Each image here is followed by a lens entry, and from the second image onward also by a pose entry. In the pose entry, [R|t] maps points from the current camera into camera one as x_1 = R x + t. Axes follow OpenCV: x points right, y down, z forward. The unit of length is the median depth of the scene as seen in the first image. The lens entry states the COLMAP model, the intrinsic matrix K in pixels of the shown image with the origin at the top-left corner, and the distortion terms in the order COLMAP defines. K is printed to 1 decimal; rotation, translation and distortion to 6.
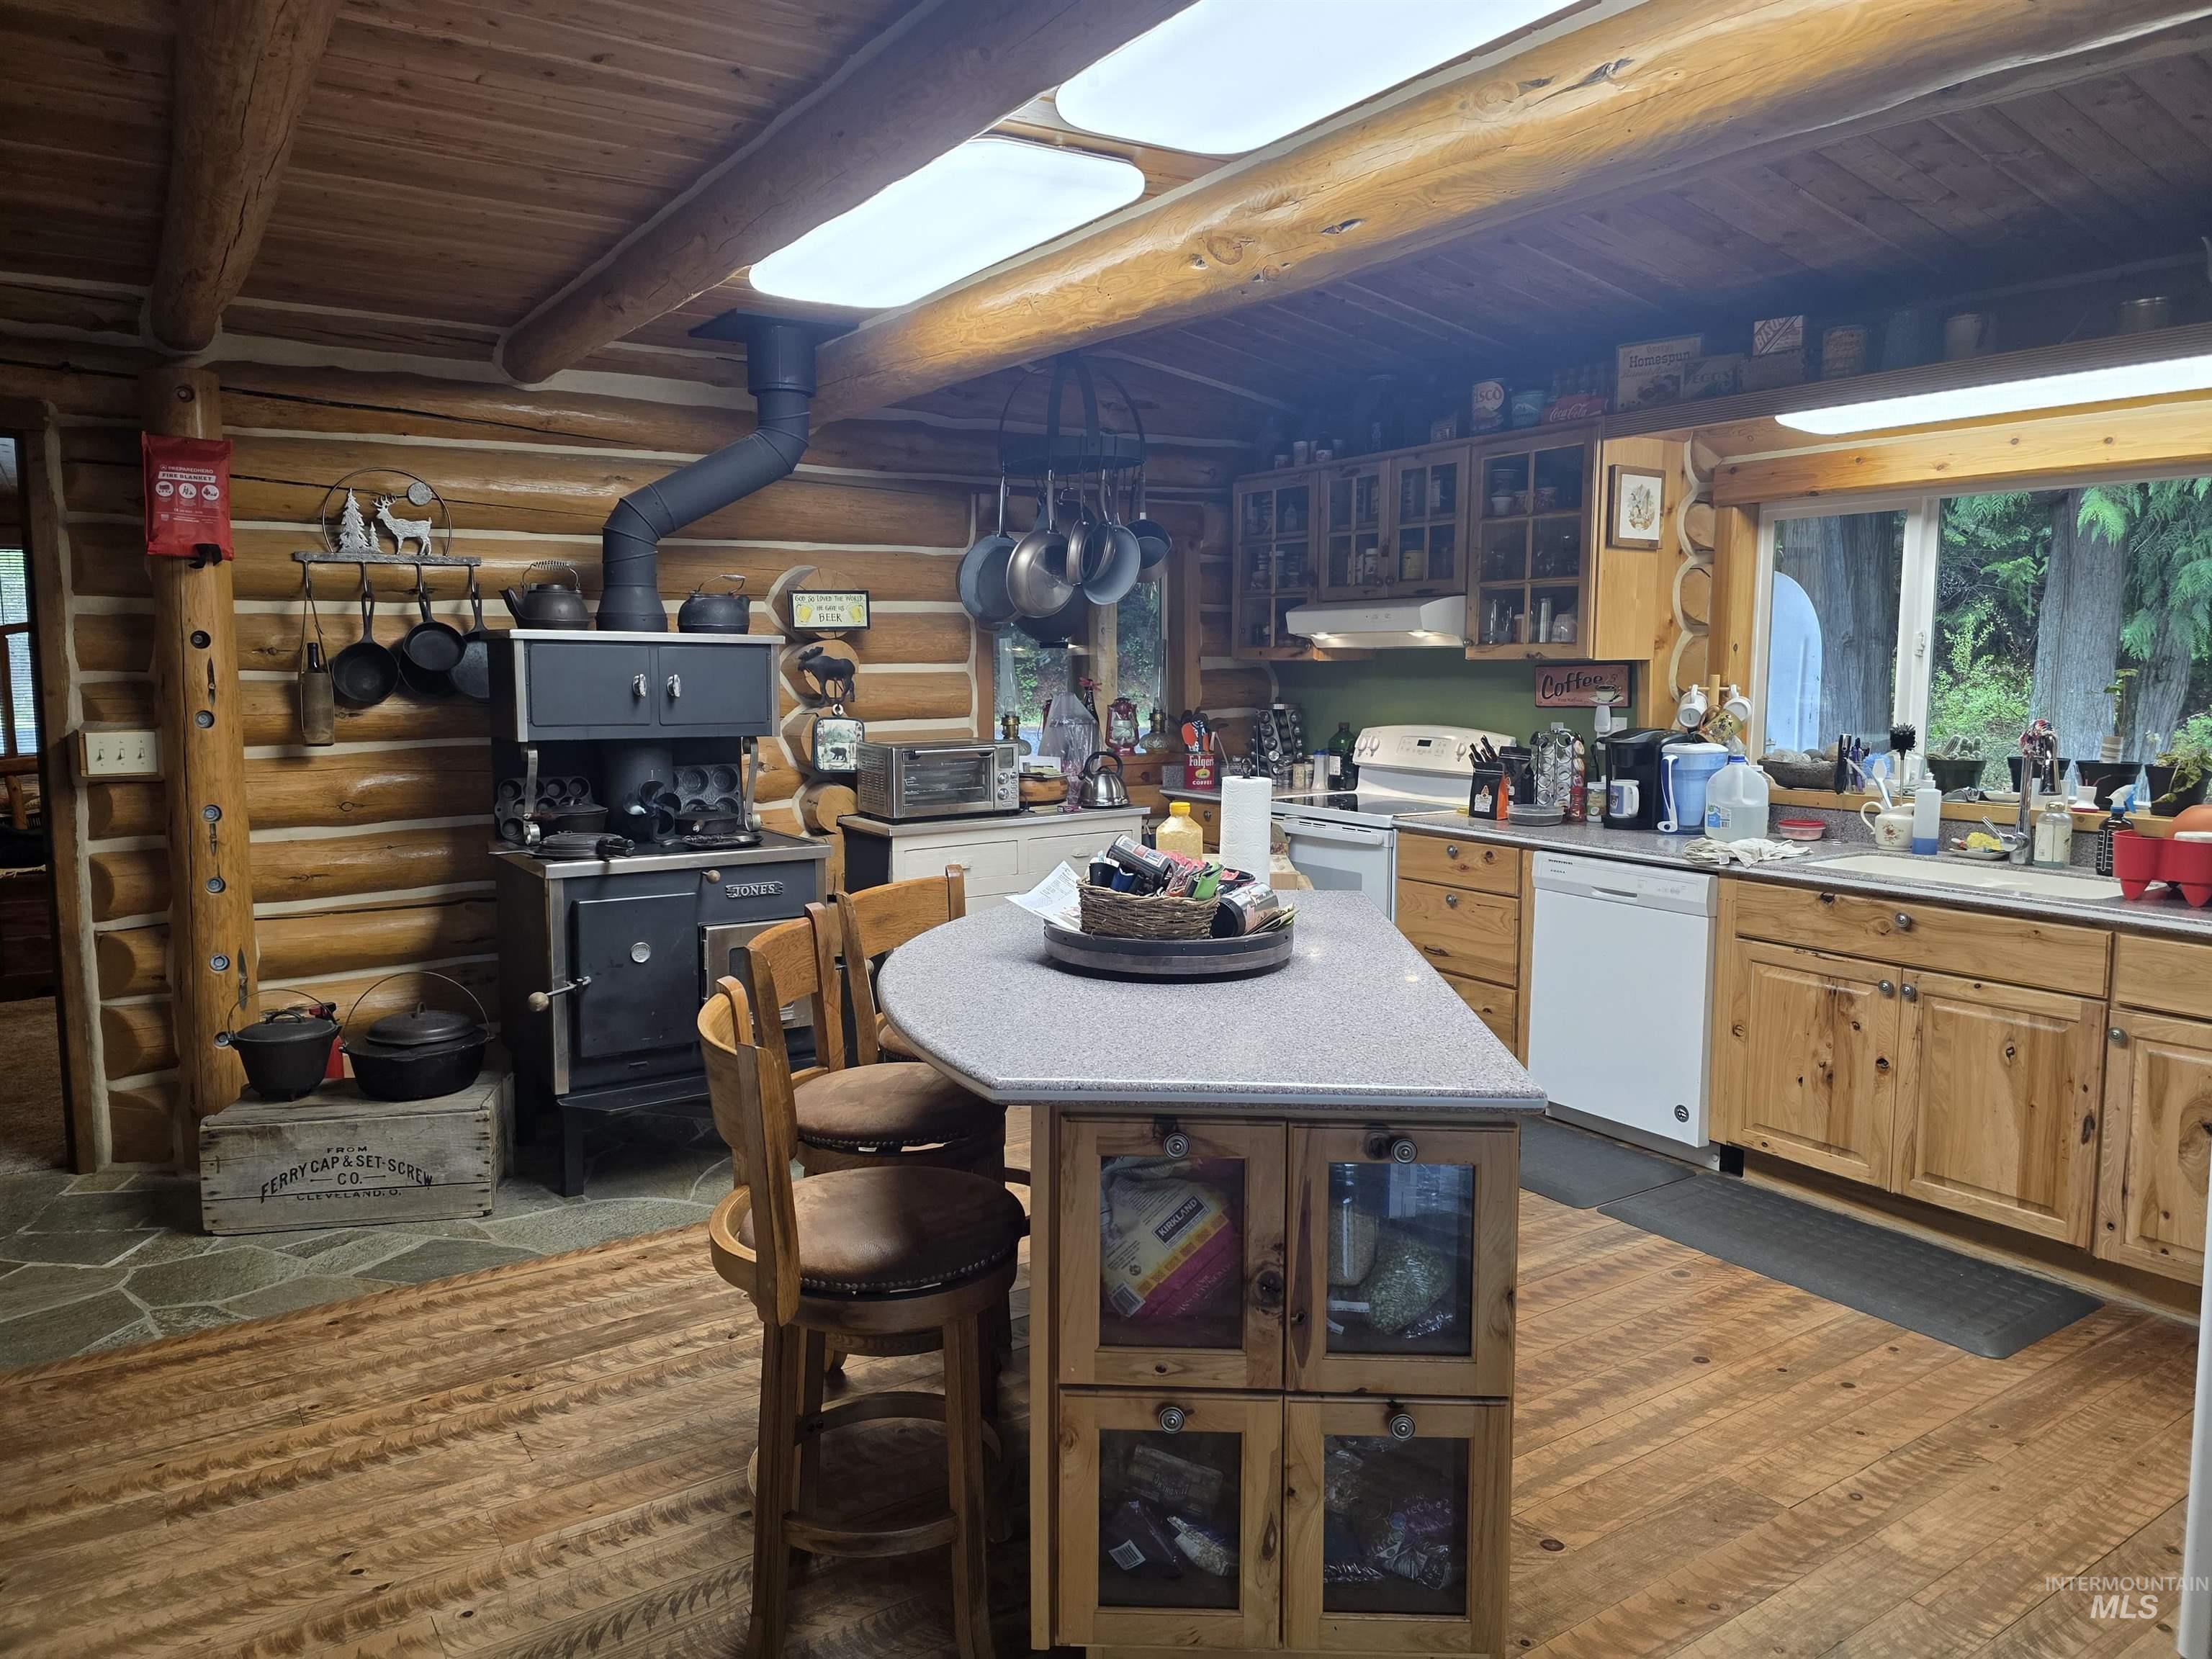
lens RADIAL K [[1484.4, 0, 1098.3], [0, 1484.4, 821.5], [0, 0, 1]] dist [0.074853, -0.060386]
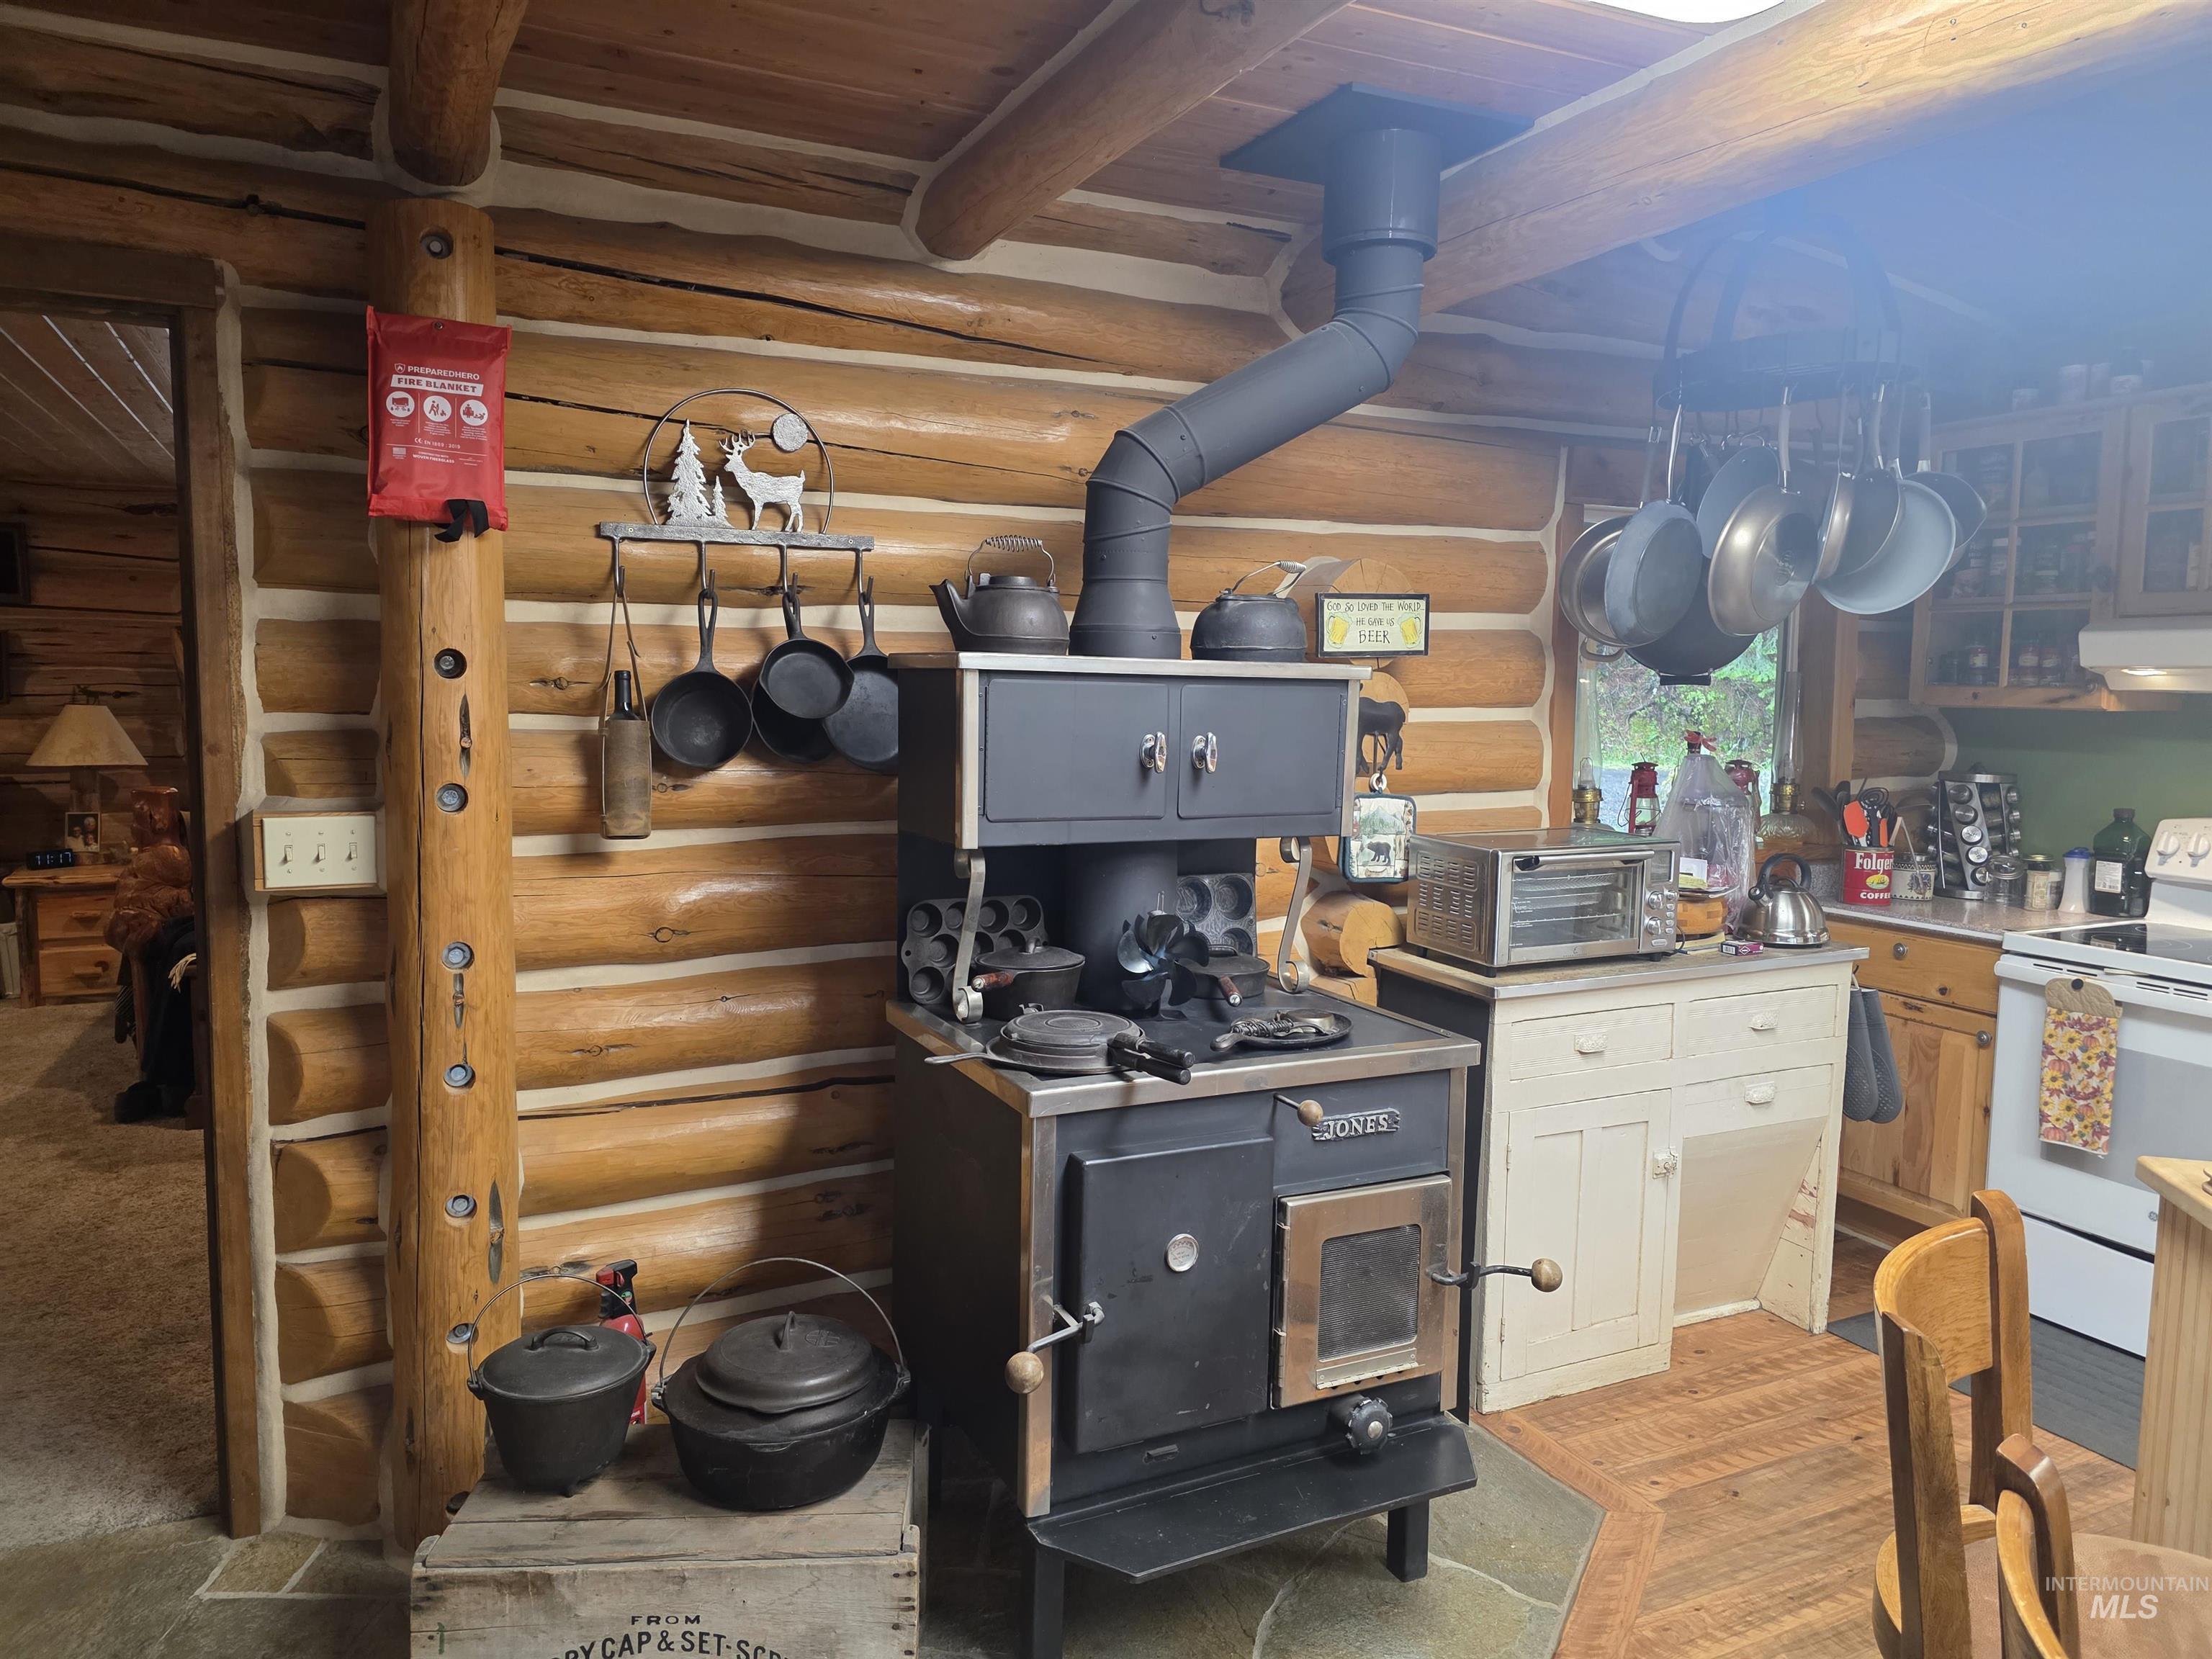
lens RADIAL K [[1484.4, 0, 1112.2], [0, 1484.4, 828.5], [0, 0, 1]] dist [0.074853, -0.060386]
pose [[0.991525, 0.026787, -0.127128, -0.239808], [-0.028454, 0.999531, -0.011316, -0.052118], [0.126765, 0.014838, 0.991822, 0.414863]]
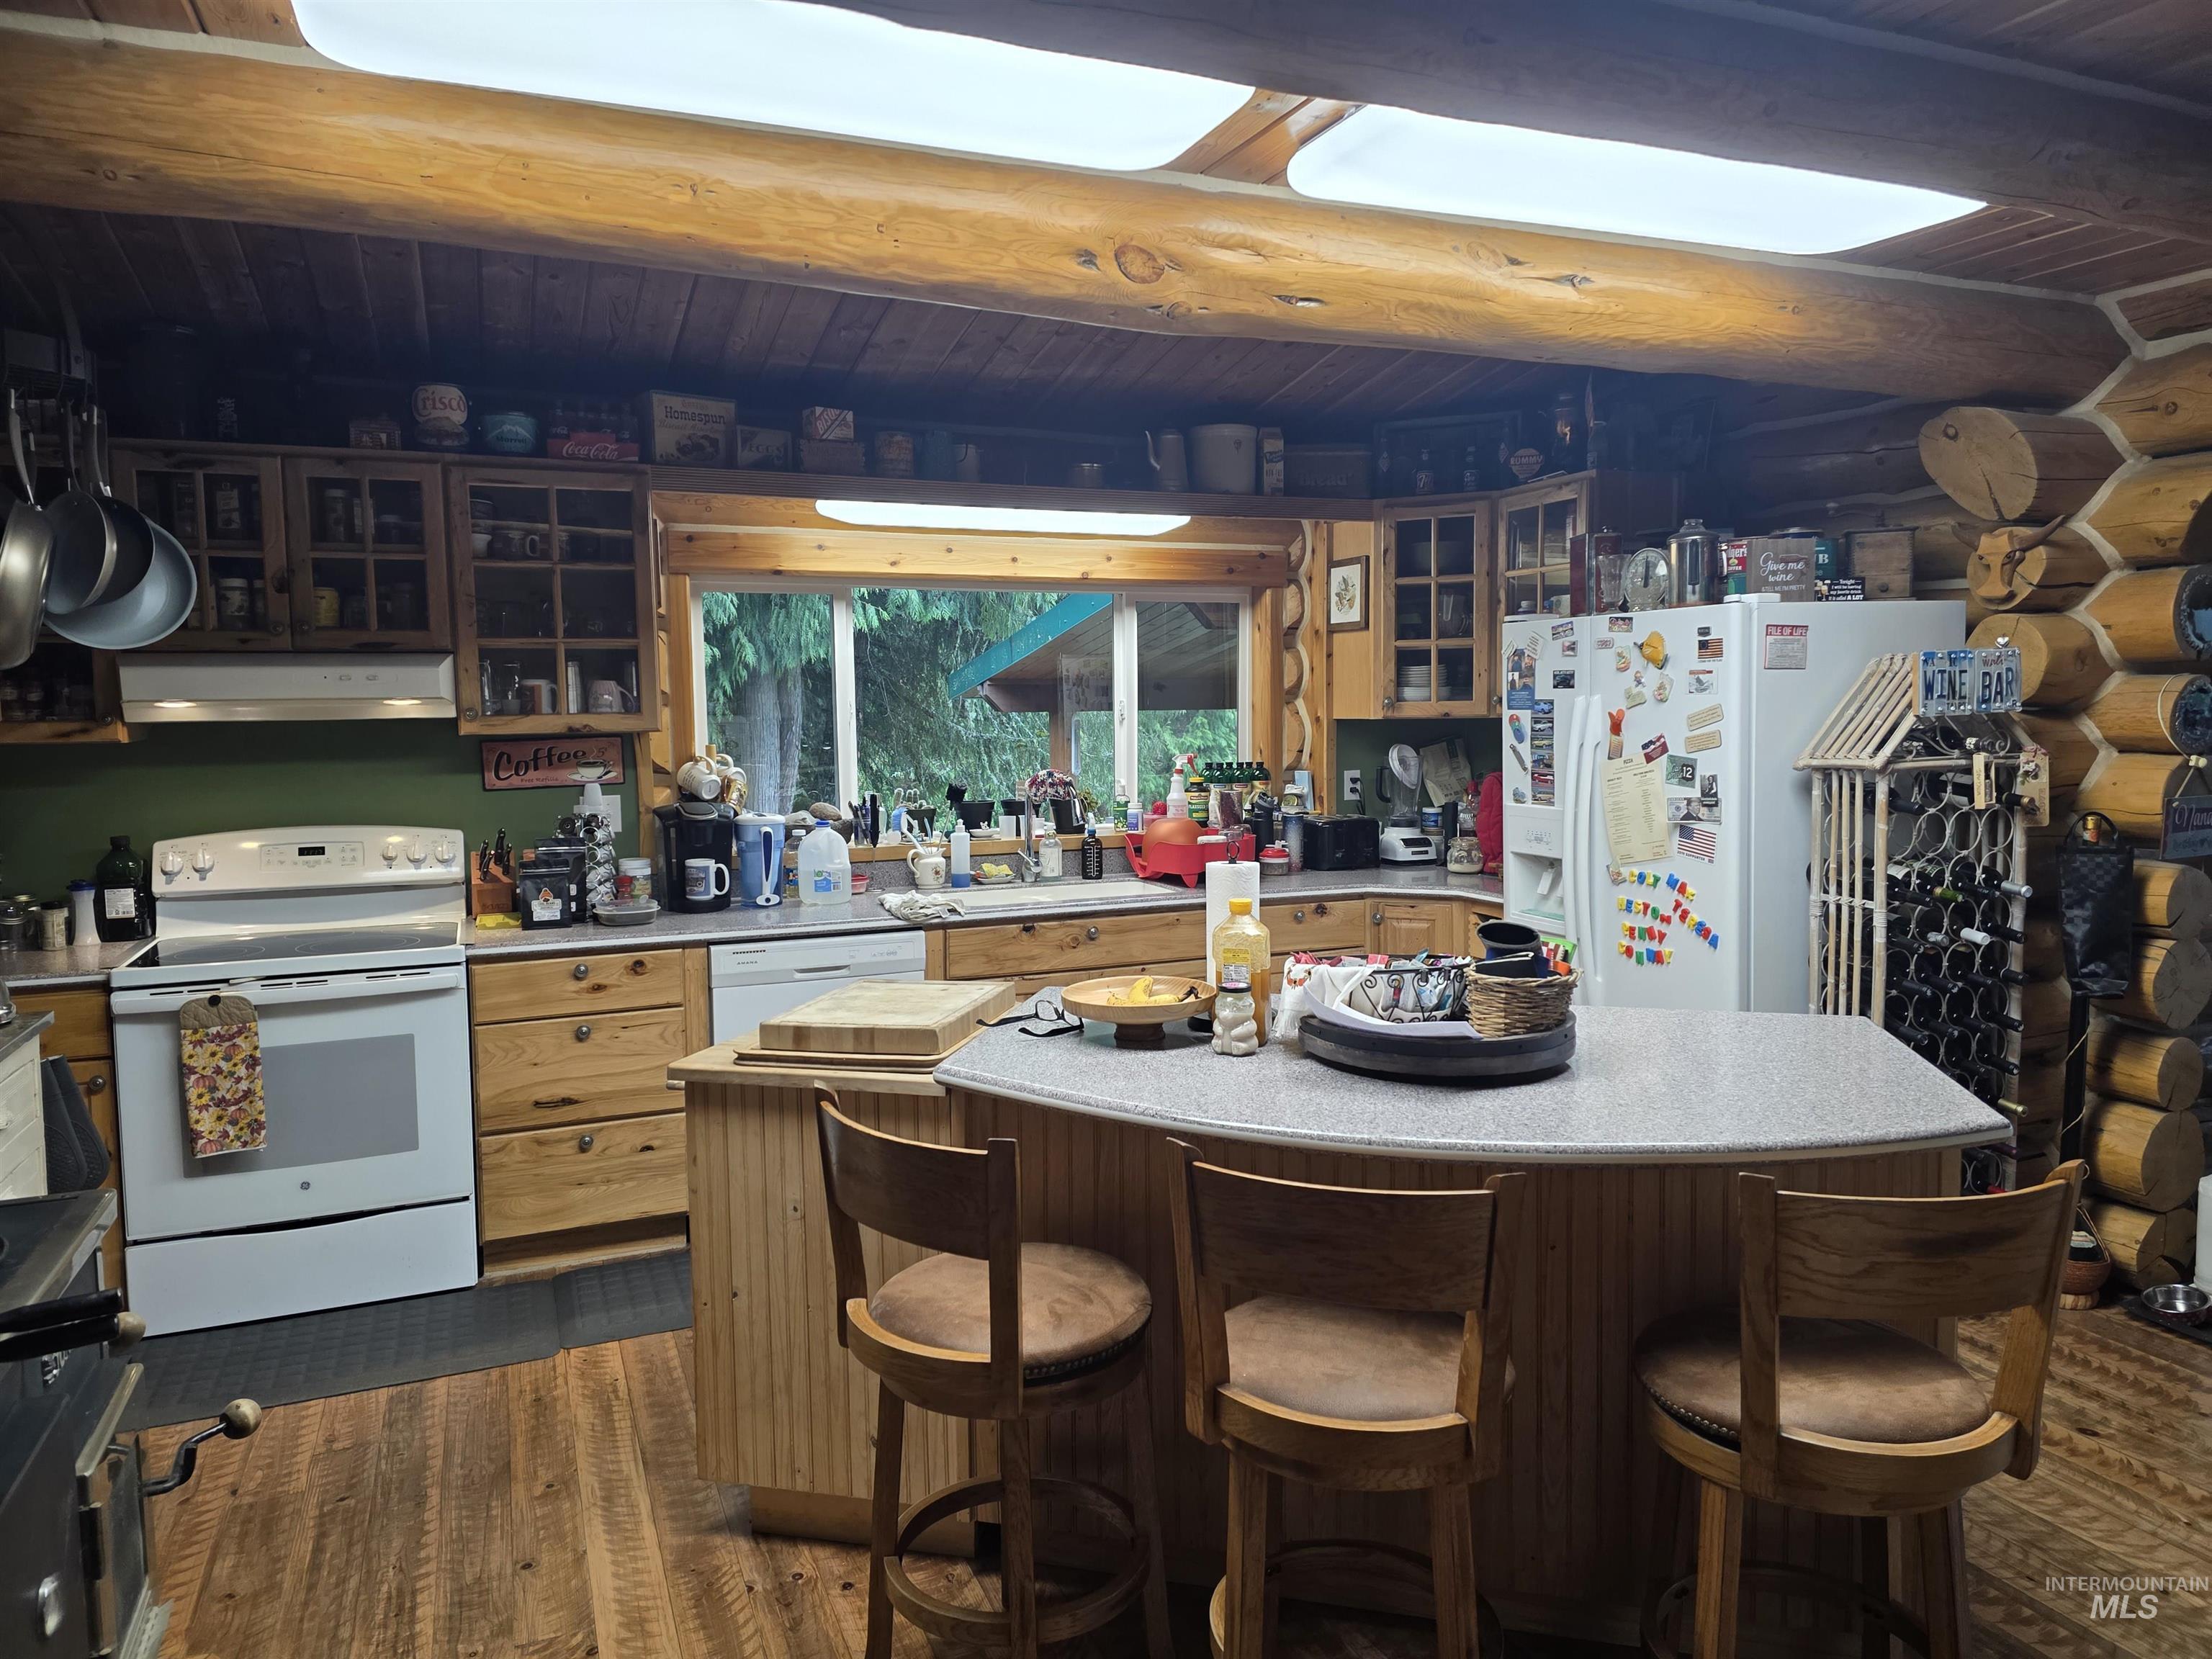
lens RADIAL K [[1484.4, 0, 1101.8], [0, 1484.4, 830.6], [0, 0, 1]] dist [0.074853, -0.060386]
pose [[0.195097, -0.089406, 0.976700, -0.537253], [0.122782, 0.990229, 0.066119, -0.080746], [-0.973068, 0.107021, 0.204168, 0.598291]]
